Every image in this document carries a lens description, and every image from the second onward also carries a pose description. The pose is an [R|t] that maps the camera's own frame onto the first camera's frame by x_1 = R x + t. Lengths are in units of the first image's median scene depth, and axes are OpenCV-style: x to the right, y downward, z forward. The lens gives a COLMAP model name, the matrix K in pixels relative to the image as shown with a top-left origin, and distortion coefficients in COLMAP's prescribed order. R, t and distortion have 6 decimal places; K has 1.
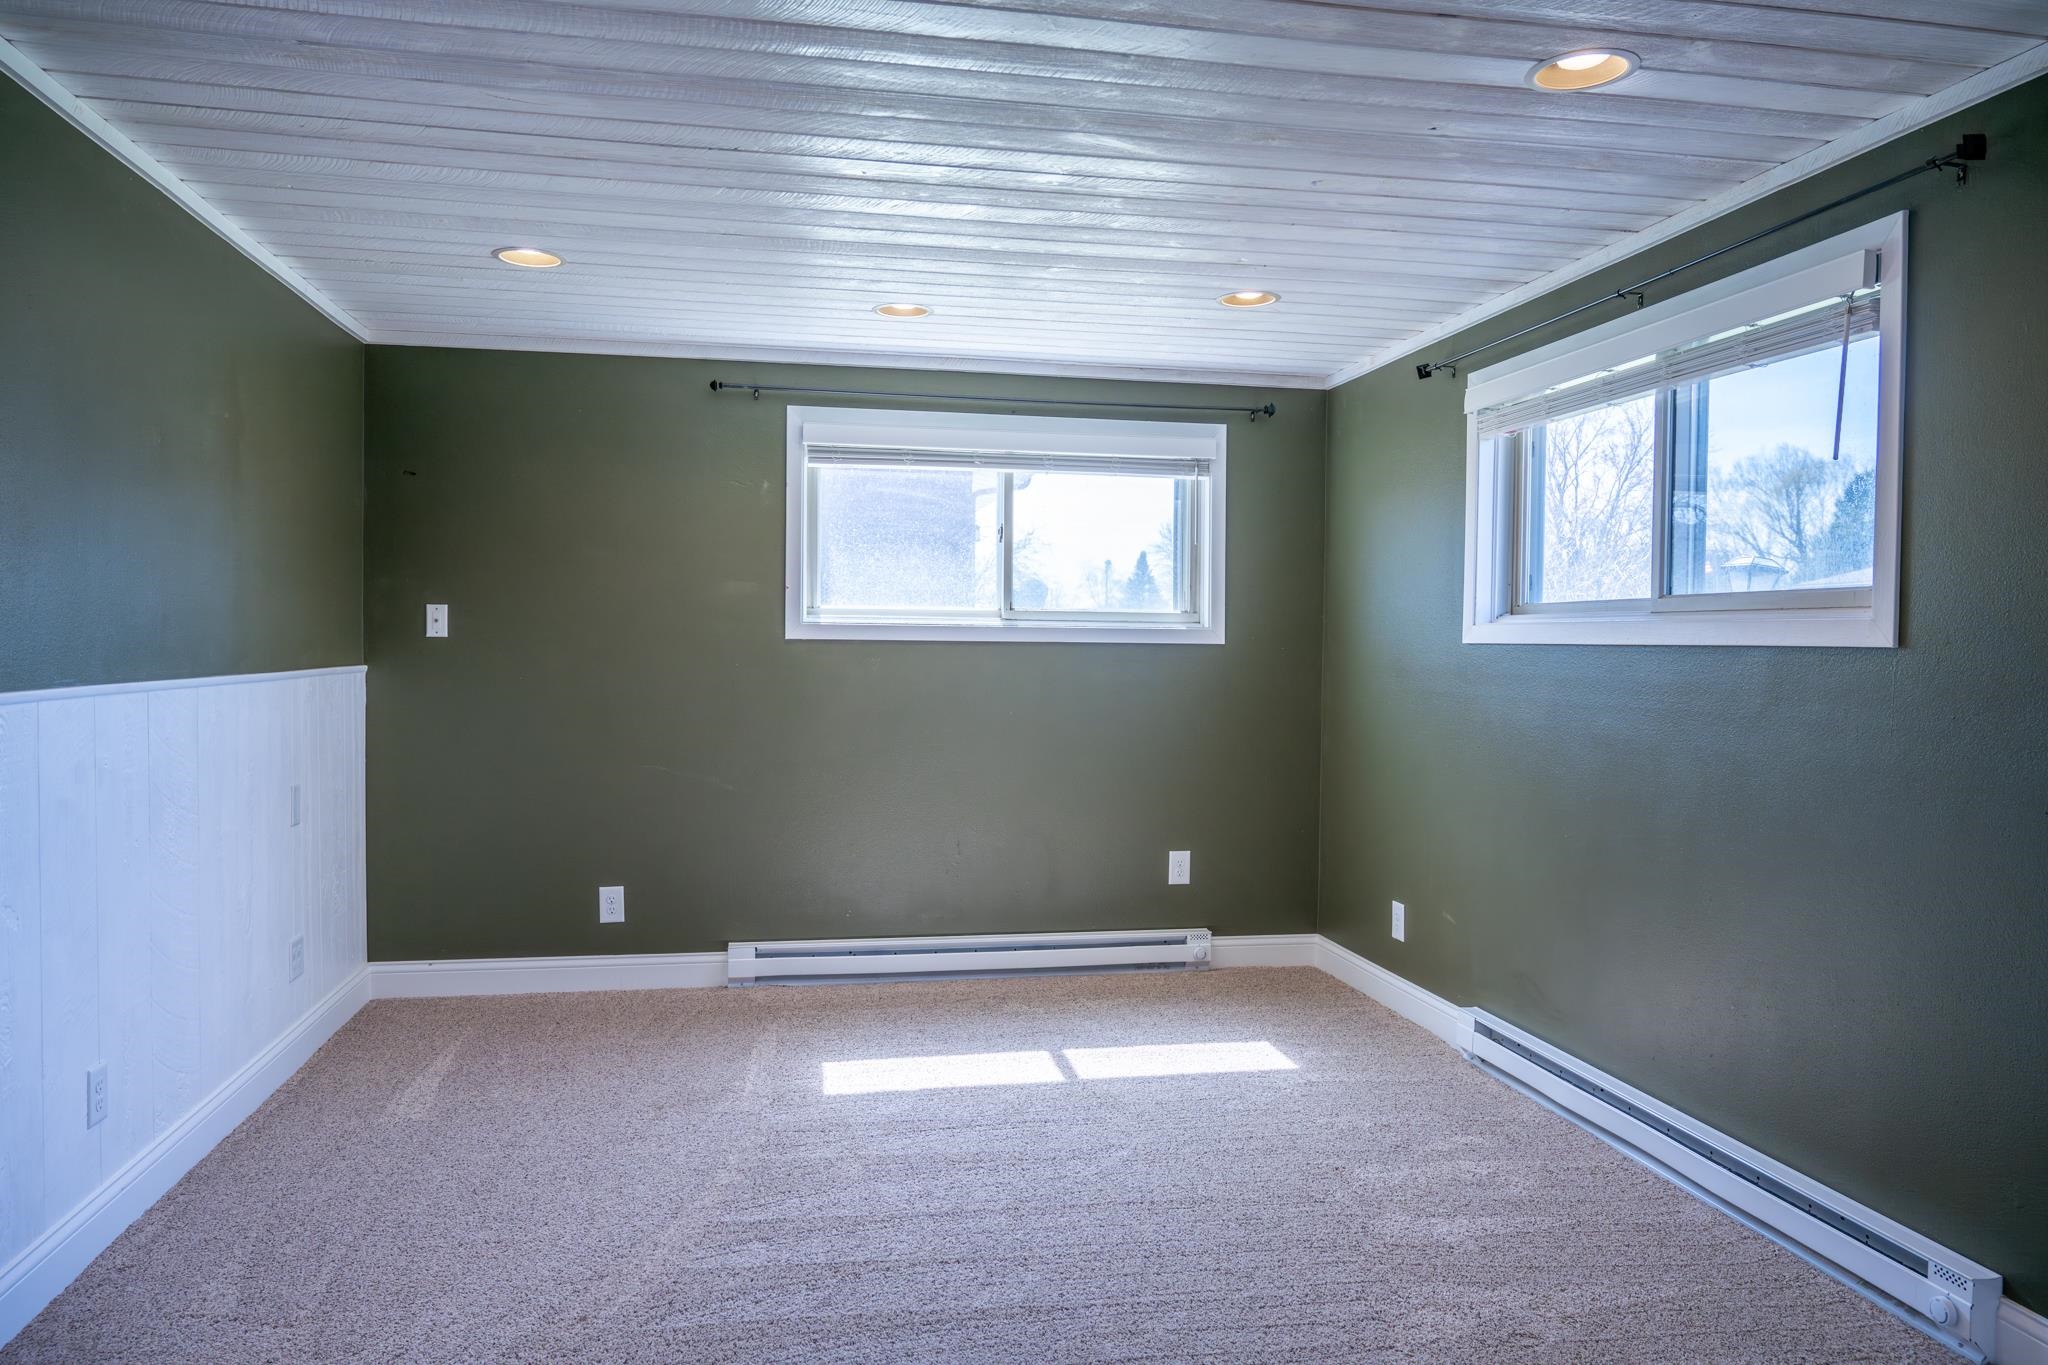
lens RADIAL K [[1379.6, 0, 1008.7], [0, 1379.6, 685.6], [0, 0, 1]] dist [-0.002059, -0.001035]
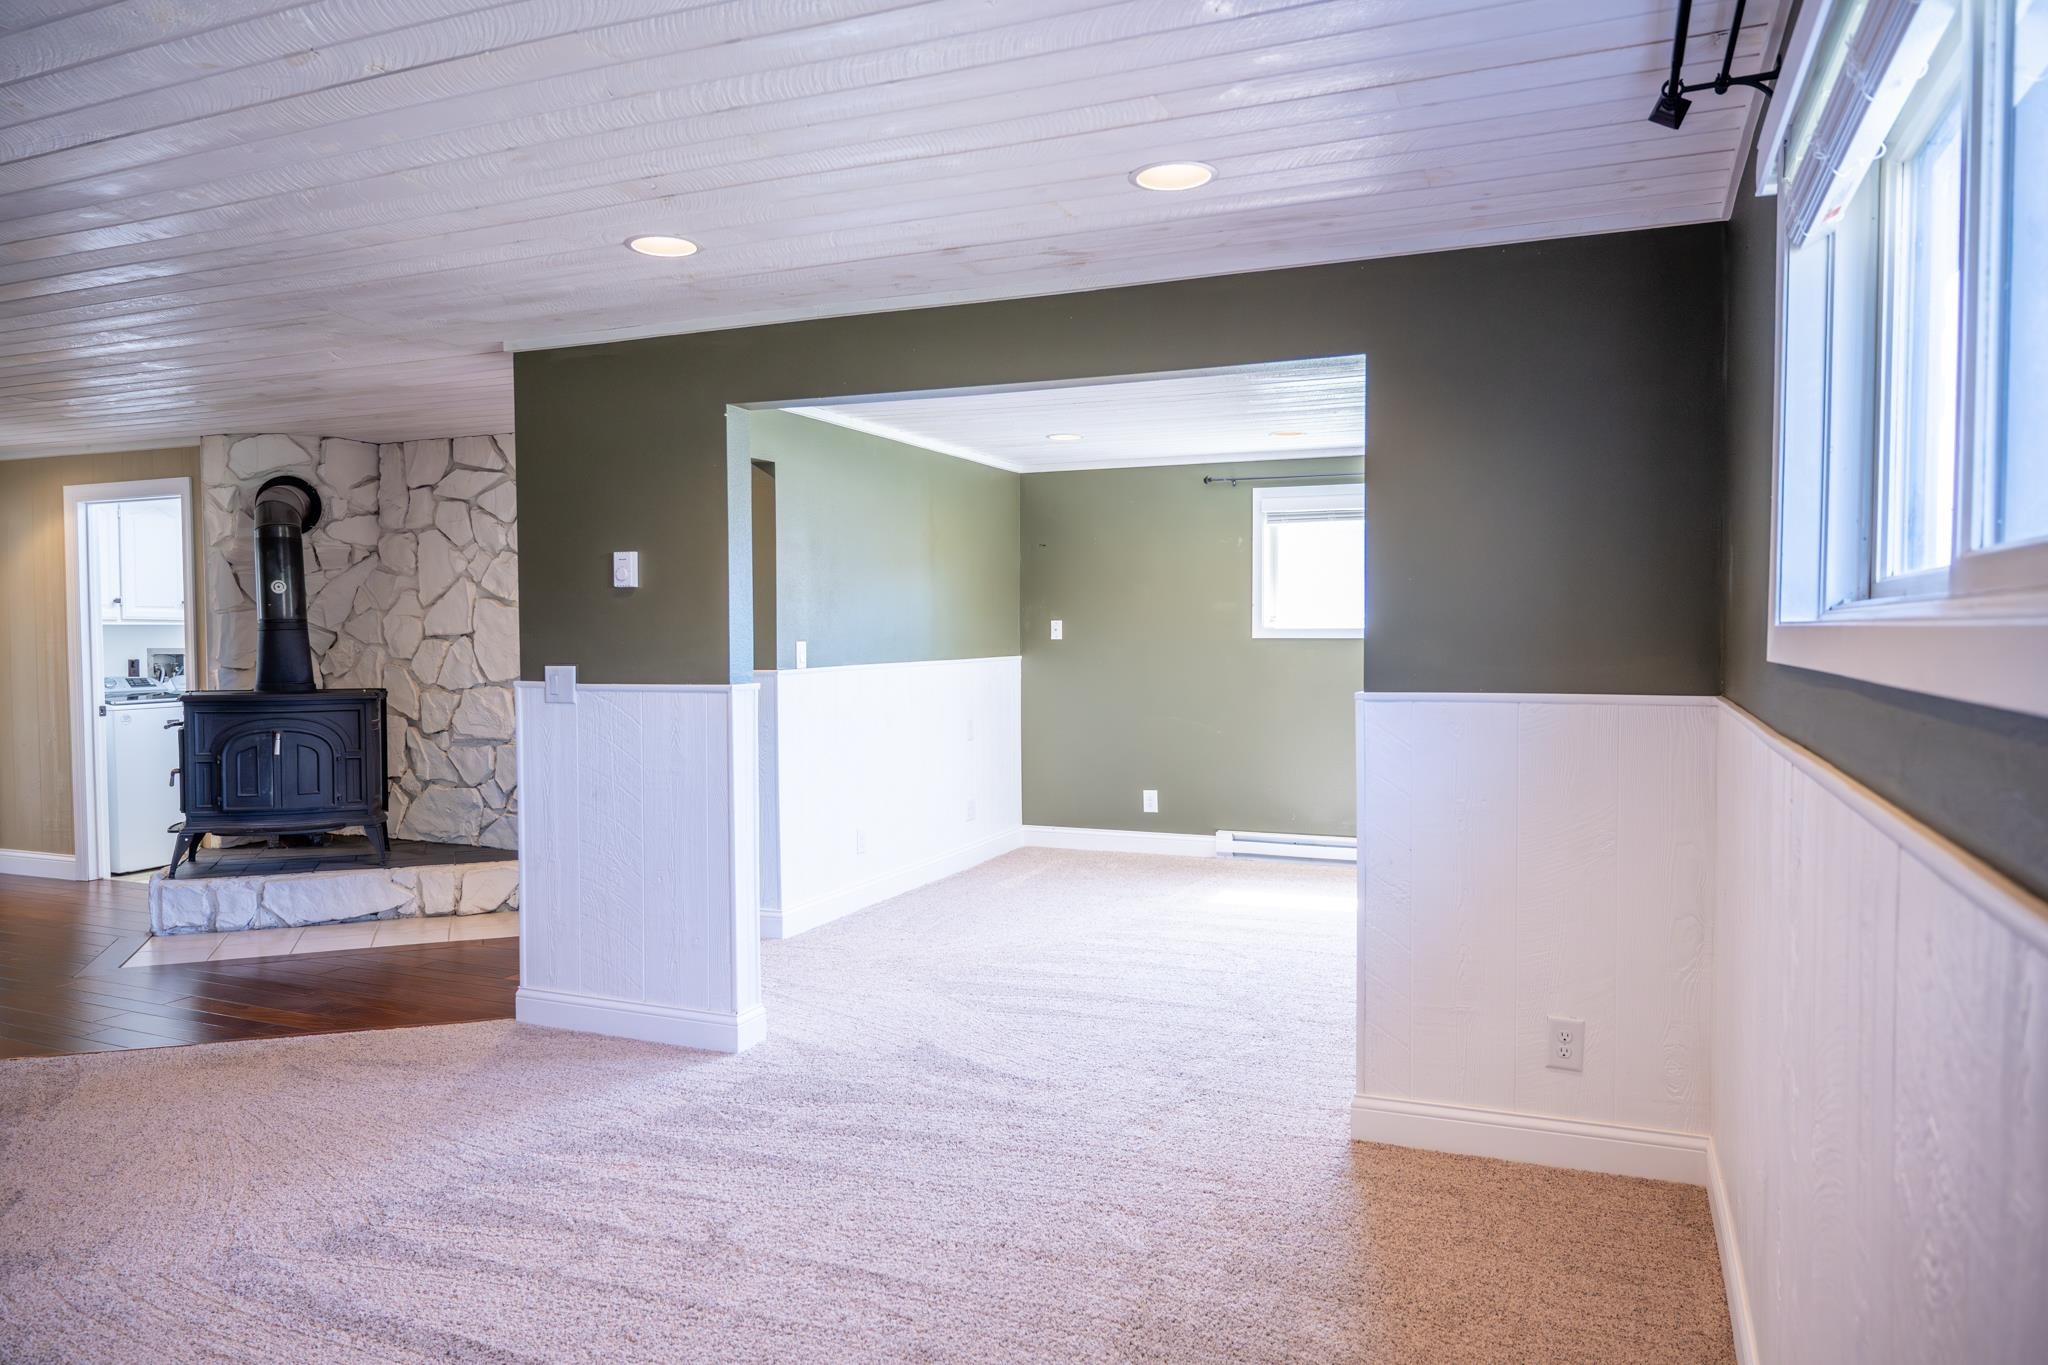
lens RADIAL K [[1379.6, 0, 1024.0], [0, 1379.6, 682.7], [0, 0, 1]] dist [-0.002059, -0.001035]
pose [[0.824691, 0.007236, -0.565537, 0.509717], [-0.004761, 0.999972, 0.005852, 0.008820], [0.565563, -0.002134, 0.824702, -0.432724]]
